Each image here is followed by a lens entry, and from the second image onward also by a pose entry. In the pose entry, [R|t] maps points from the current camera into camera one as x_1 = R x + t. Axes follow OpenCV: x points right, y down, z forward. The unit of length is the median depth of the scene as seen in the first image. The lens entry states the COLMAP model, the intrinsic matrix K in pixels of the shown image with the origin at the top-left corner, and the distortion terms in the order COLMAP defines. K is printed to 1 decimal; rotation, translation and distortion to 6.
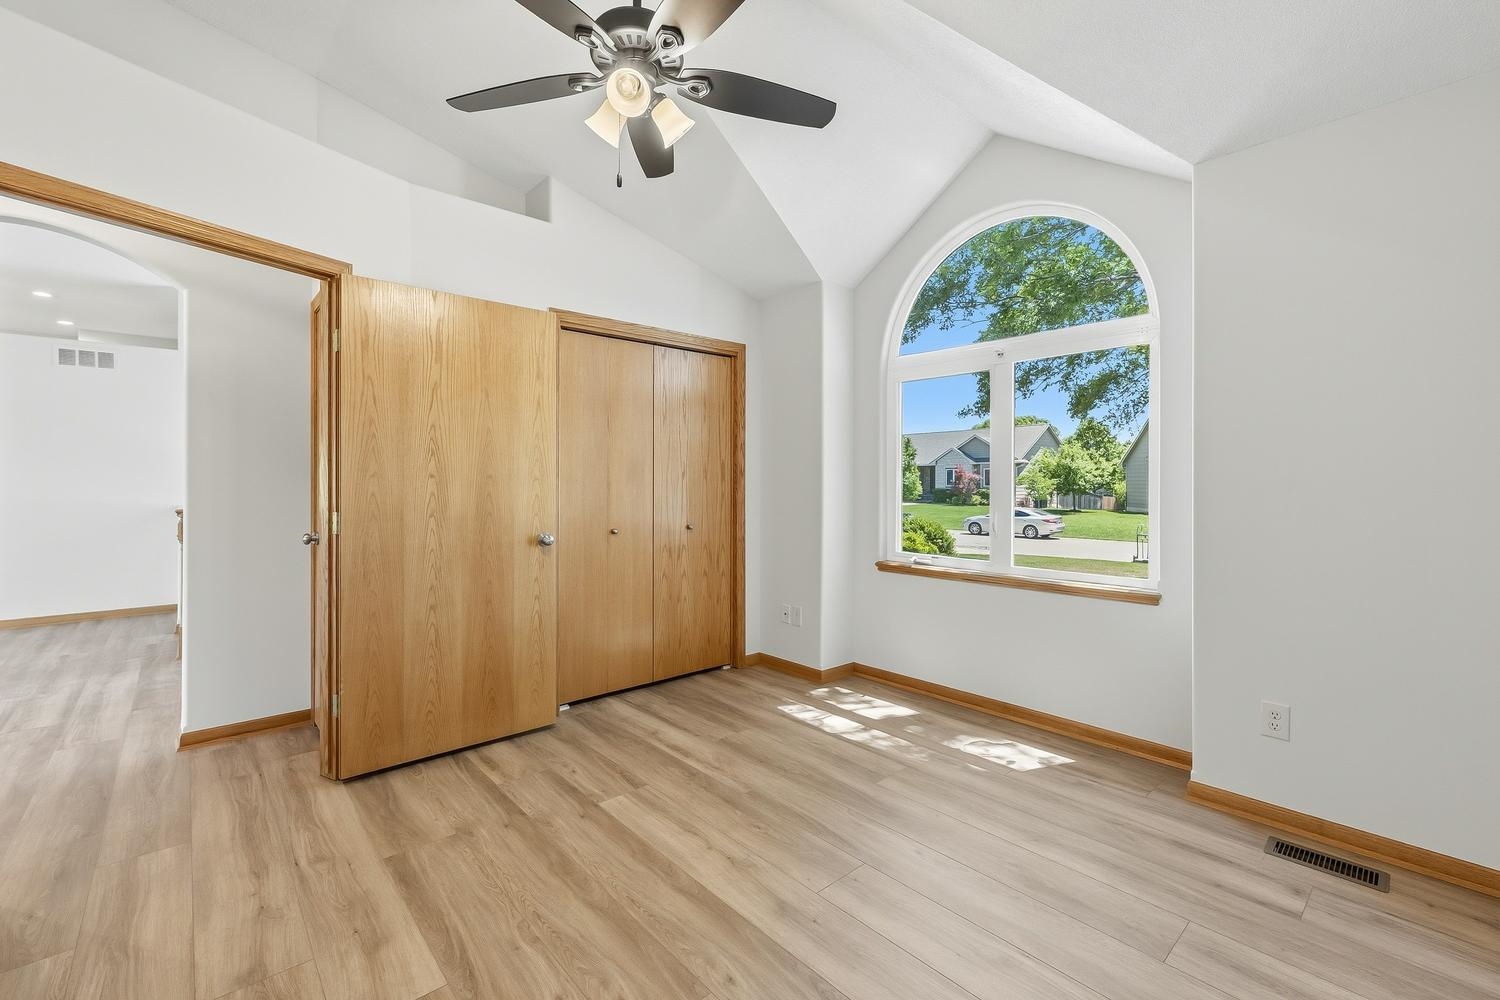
lens RADIAL K [[654.4, 0, 744.6], [0, 654.4, 475.6], [0, 0, 1]] dist [0.001312, -0.000006]
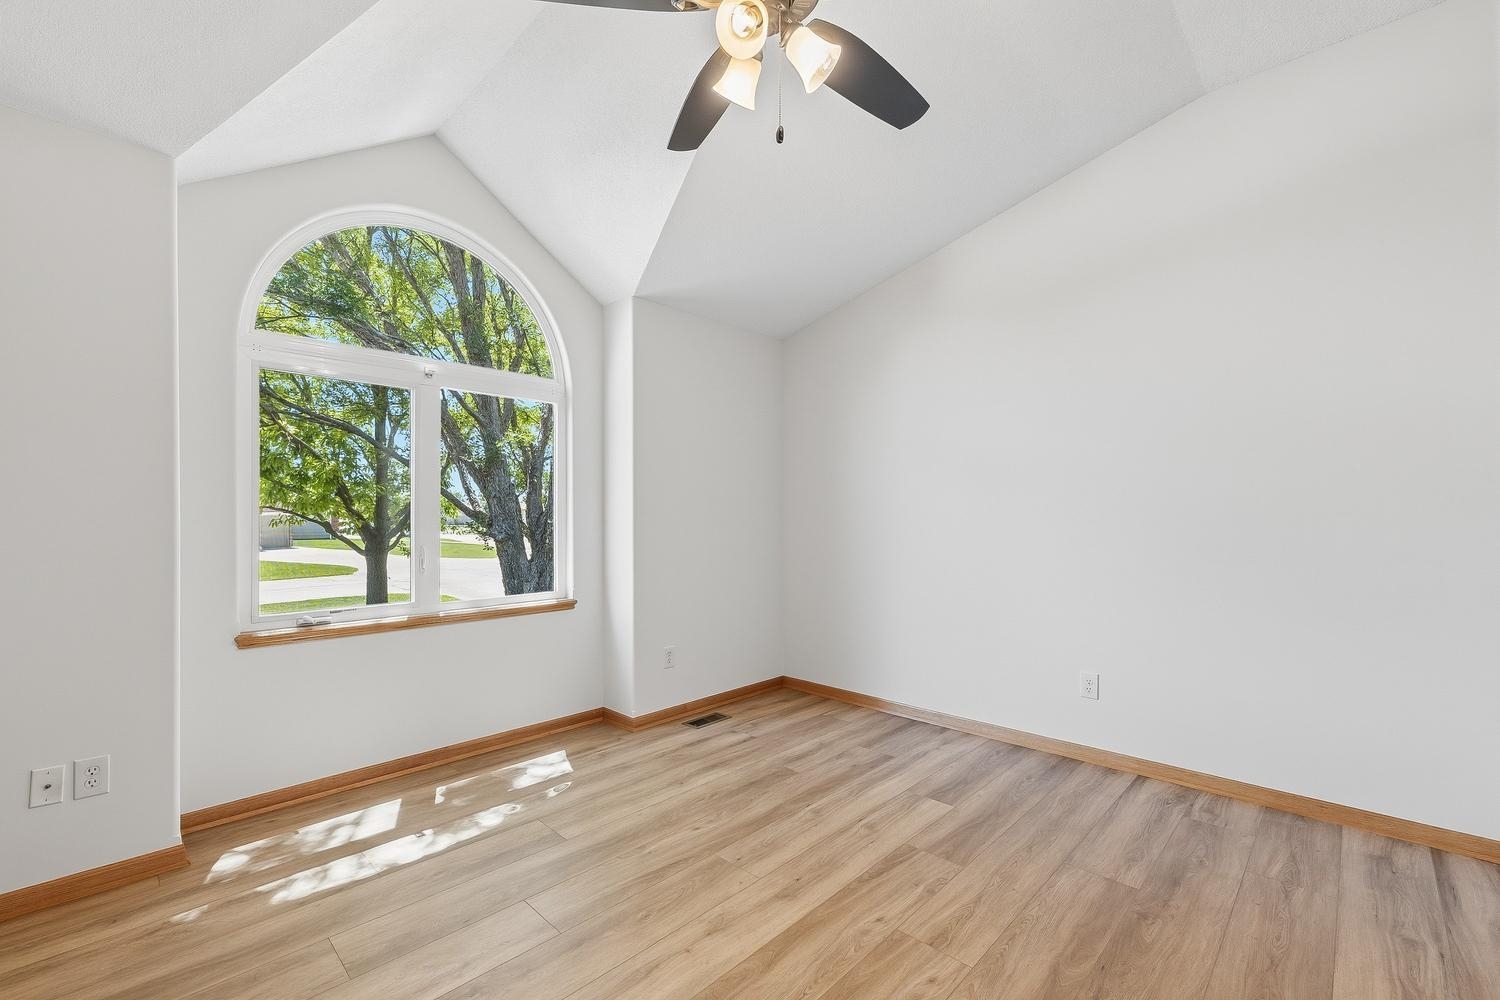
lens RADIAL K [[654.4, 0, 749.2], [0, 654.4, 512.4], [0, 0, 1]] dist [0.001312, -0.000006]
pose [[-0.106086, 0.000237, 0.994357, -0.698539], [-0.009948, 0.999950, -0.001299, 0.006300], [-0.994307, -0.010029, -0.106078, 0.793358]]
